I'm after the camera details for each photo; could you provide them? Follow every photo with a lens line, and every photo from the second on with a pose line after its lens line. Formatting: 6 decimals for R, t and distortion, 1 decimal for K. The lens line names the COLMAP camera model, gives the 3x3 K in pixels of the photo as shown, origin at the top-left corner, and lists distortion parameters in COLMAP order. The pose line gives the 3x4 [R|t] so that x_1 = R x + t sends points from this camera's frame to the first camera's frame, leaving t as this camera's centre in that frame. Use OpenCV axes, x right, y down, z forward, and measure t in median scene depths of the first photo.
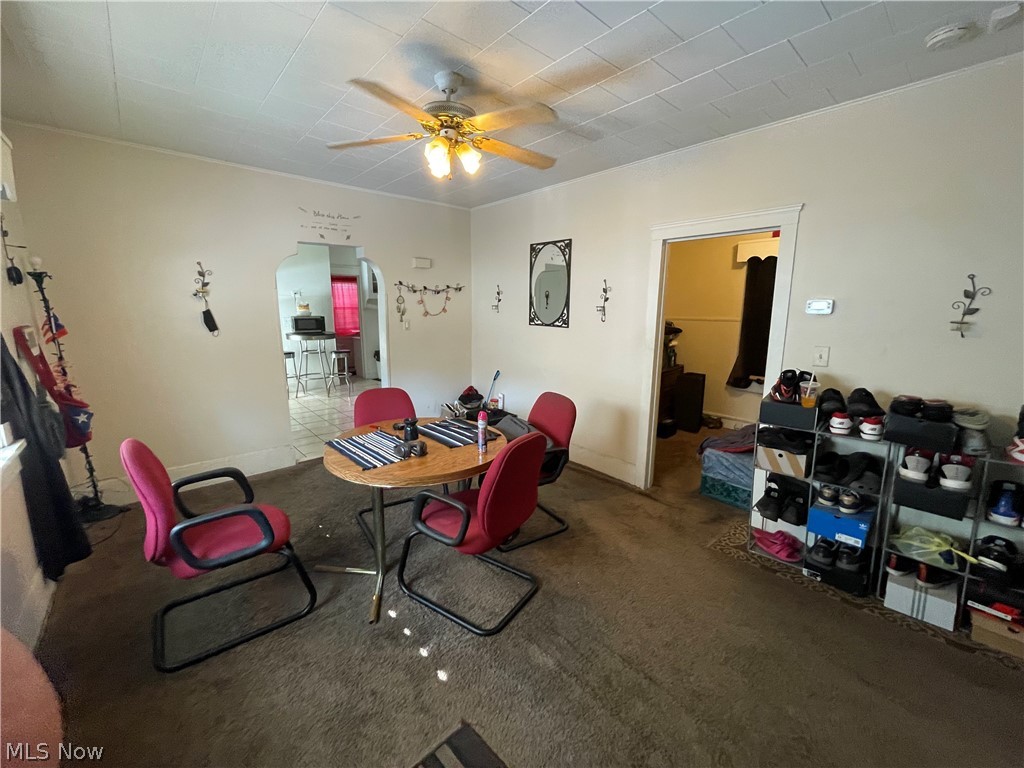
lens RADIAL K [[413.8, 0, 513.2], [0, 413.8, 384.9], [0, 0, 1]] dist [-0.000980, -0.000151]
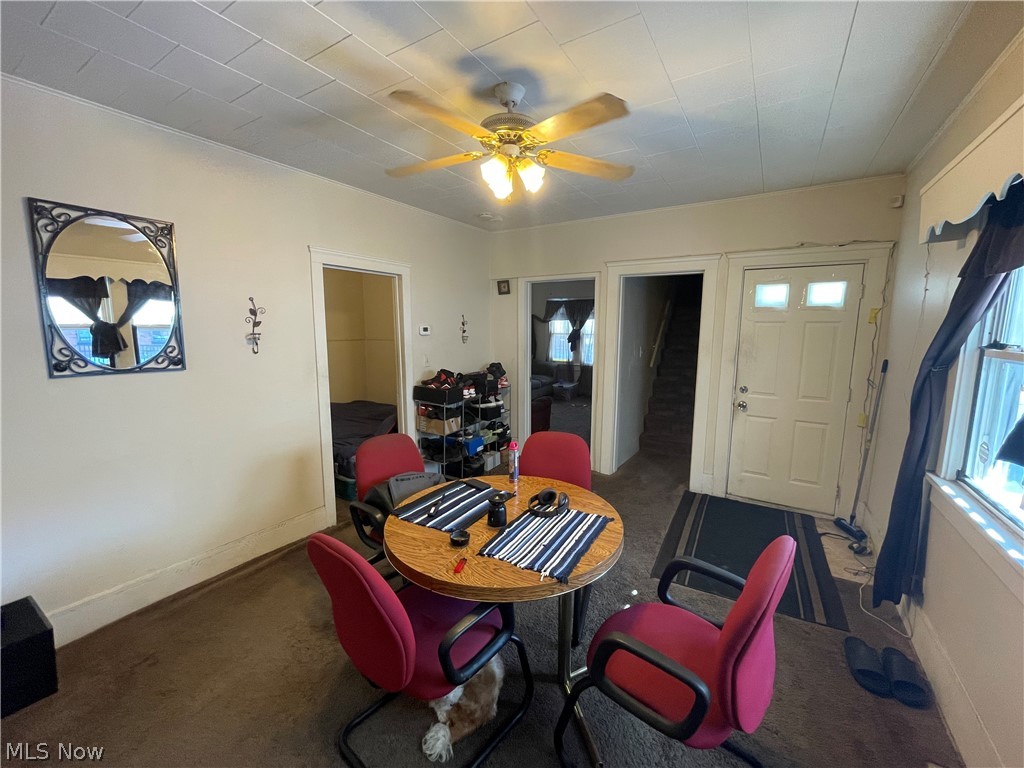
lens RADIAL K [[413.8, 0, 511.3], [0, 413.8, 384.0], [0, 0, 1]] dist [-0.000980, -0.000151]
pose [[-0.278179, -0.145955, 0.949375, -0.589497], [0.171299, 0.965005, 0.198550, -0.159599], [-0.945131, 0.217860, -0.243442, 0.717068]]
